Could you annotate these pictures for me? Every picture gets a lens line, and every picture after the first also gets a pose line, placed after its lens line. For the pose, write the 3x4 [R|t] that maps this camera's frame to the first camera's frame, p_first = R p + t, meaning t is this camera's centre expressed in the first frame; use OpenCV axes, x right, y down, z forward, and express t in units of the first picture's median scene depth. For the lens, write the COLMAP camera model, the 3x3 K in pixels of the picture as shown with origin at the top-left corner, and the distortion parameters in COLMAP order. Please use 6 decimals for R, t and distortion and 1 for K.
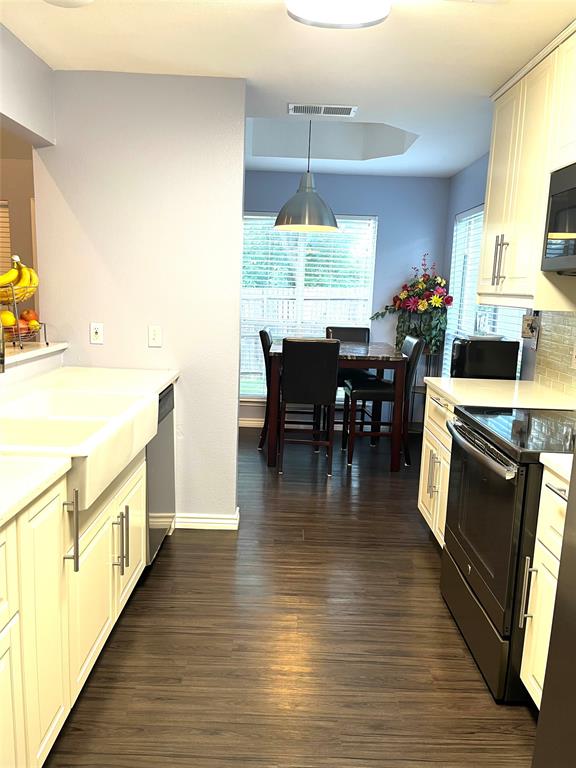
lens RADIAL K [[585.2, 0, 265.8], [0, 585.2, 383.4], [0, 0, 1]] dist [0.002383, -0.108883]
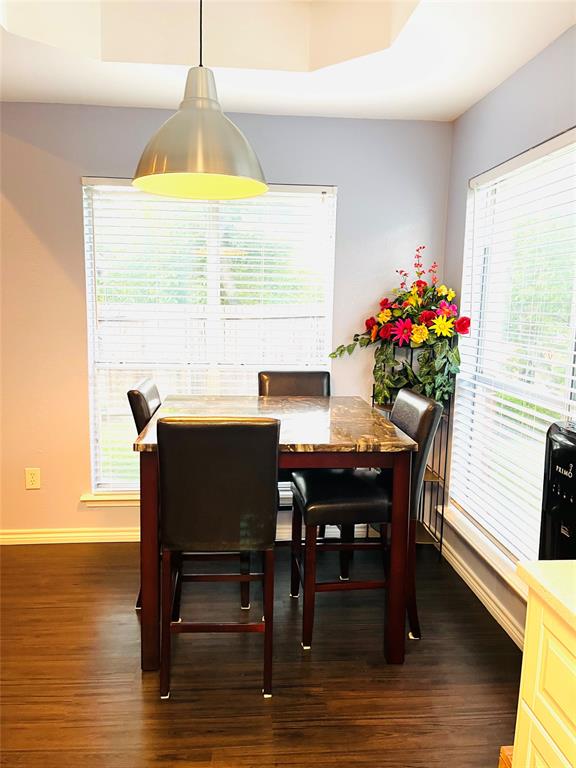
lens RADIAL K [[579.7, 0, 288.0], [0, 579.7, 384.0], [0, 0, 1]] dist [0.067372, -0.109285]
pose [[0.991137, -0.032646, 0.128774, 0.060028], [0.035547, 0.999162, -0.020293, -0.075196], [-0.128003, 0.024690, 0.991466, 0.434180]]
